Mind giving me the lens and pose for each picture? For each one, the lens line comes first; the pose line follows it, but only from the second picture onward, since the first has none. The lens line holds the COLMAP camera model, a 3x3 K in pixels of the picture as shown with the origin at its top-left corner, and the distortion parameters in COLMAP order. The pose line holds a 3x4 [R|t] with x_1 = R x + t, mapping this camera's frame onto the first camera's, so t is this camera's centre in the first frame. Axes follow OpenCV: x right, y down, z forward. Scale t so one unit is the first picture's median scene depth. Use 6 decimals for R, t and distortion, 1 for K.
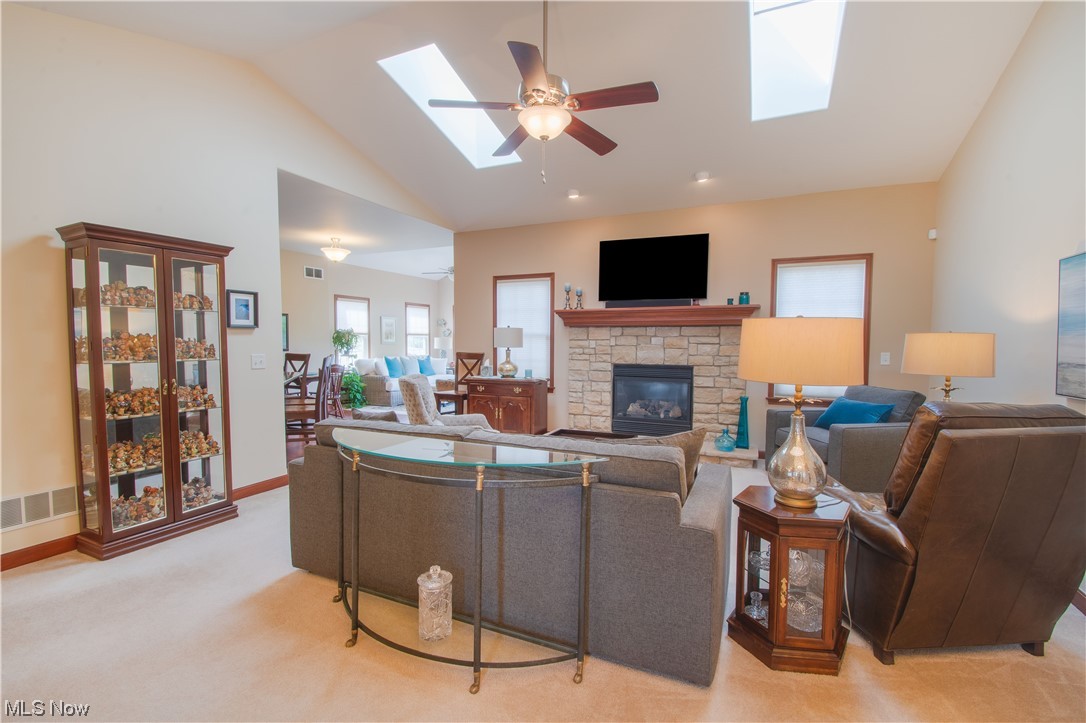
lens RADIAL K [[480.9, 0, 543.8], [0, 480.9, 363.8], [0, 0, 1]] dist [0.032324, -0.033512]
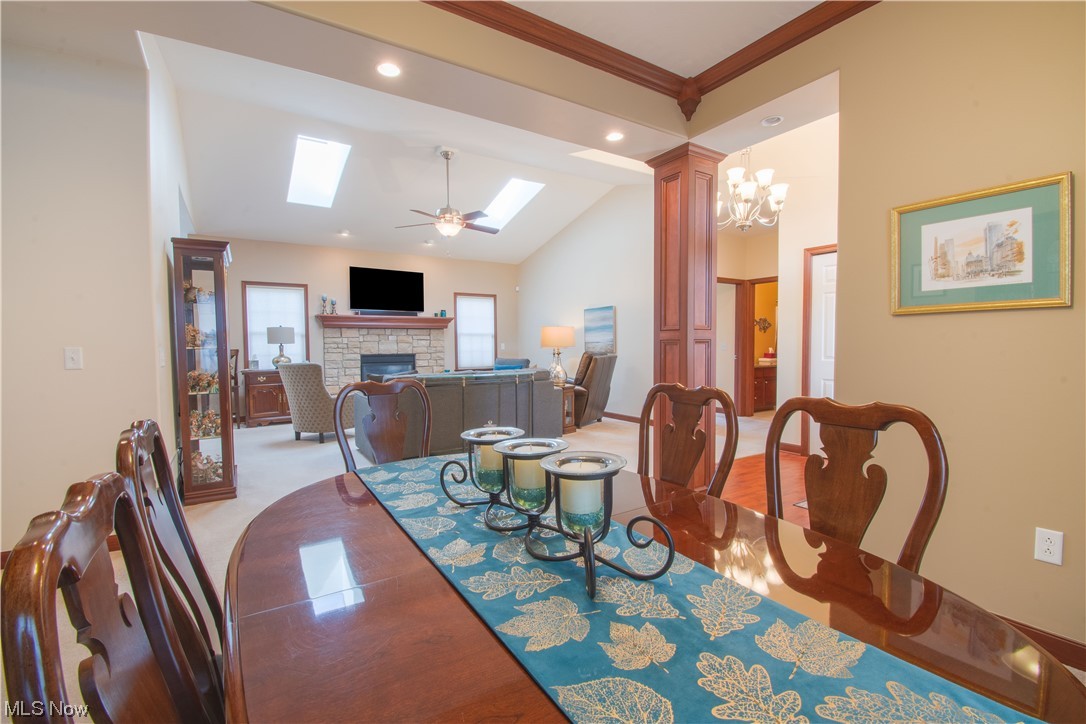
lens RADIAL K [[480.9, 0, 543.8], [0, 480.9, 364.3], [0, 0, 1]] dist [0.032324, -0.033512]
pose [[0.544743, -0.043882, 0.837454, -0.761965], [0.050764, 0.998524, 0.019302, 0.028816], [-0.837065, 0.031998, 0.546167, -0.218695]]
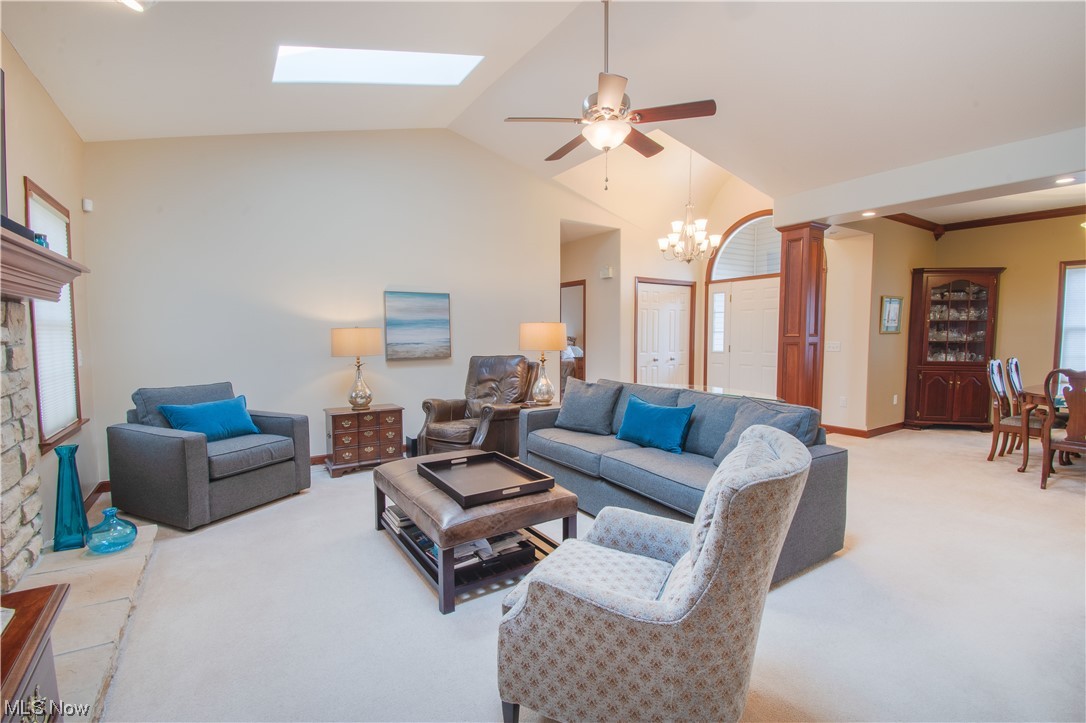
lens RADIAL K [[480.9, 0, 543.8], [0, 480.9, 363.8], [0, 0, 1]] dist [0.032324, -0.033512]
pose [[-0.842453, -0.038469, 0.537395, -0.241903], [0.023270, 0.993919, 0.107628, -0.052777], [-0.538267, 0.103177, -0.836435, 1.020763]]
